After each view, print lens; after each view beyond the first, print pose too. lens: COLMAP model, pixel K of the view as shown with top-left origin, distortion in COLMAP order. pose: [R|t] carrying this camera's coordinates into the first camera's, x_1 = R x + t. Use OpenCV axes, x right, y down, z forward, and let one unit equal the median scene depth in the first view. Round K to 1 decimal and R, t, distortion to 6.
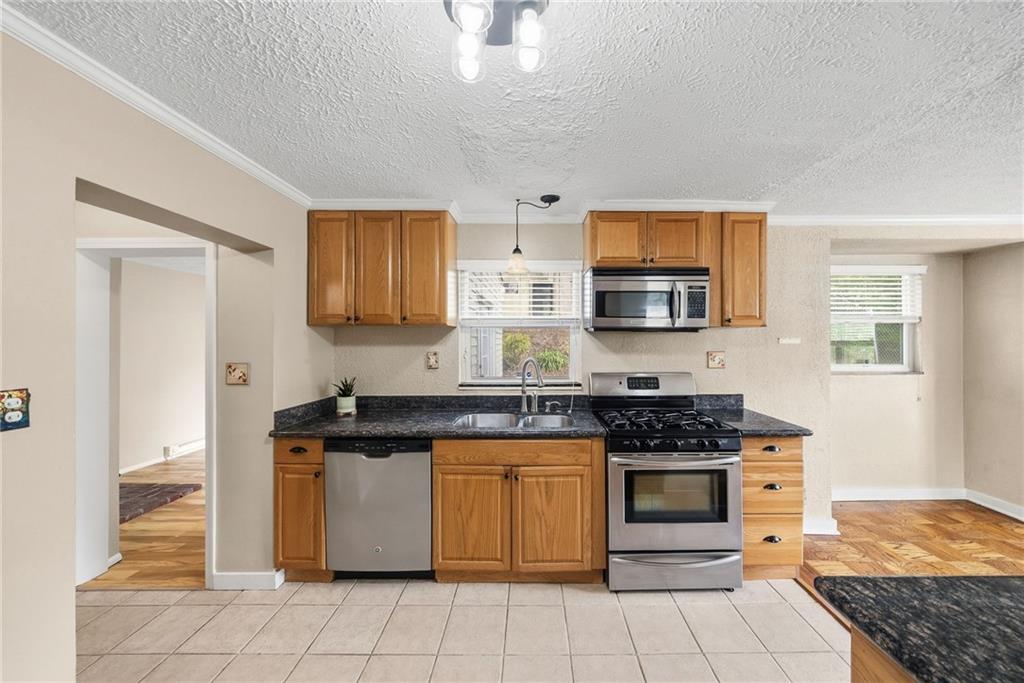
lens RADIAL K [[362.3, 0, 522.0], [0, 362.3, 339.3], [0, 0, 1]] dist [0.000346, -0.000060]
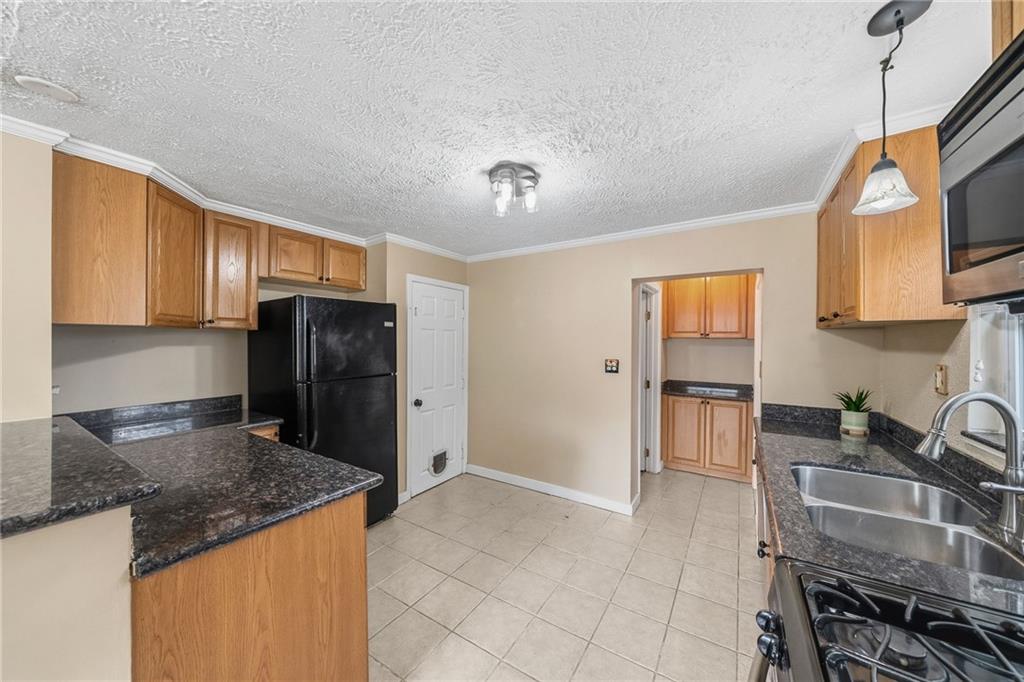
lens RADIAL K [[353.0, 0, 532.2], [0, 353.0, 341.5], [0, 0, 1]] dist [0.000128, -0.000007]
pose [[-0.505333, 0.002026, -0.862922, 0.669549], [0.000423, 0.999998, 0.002100, -0.007583], [0.862924, 0.000696, -0.505333, 0.873794]]
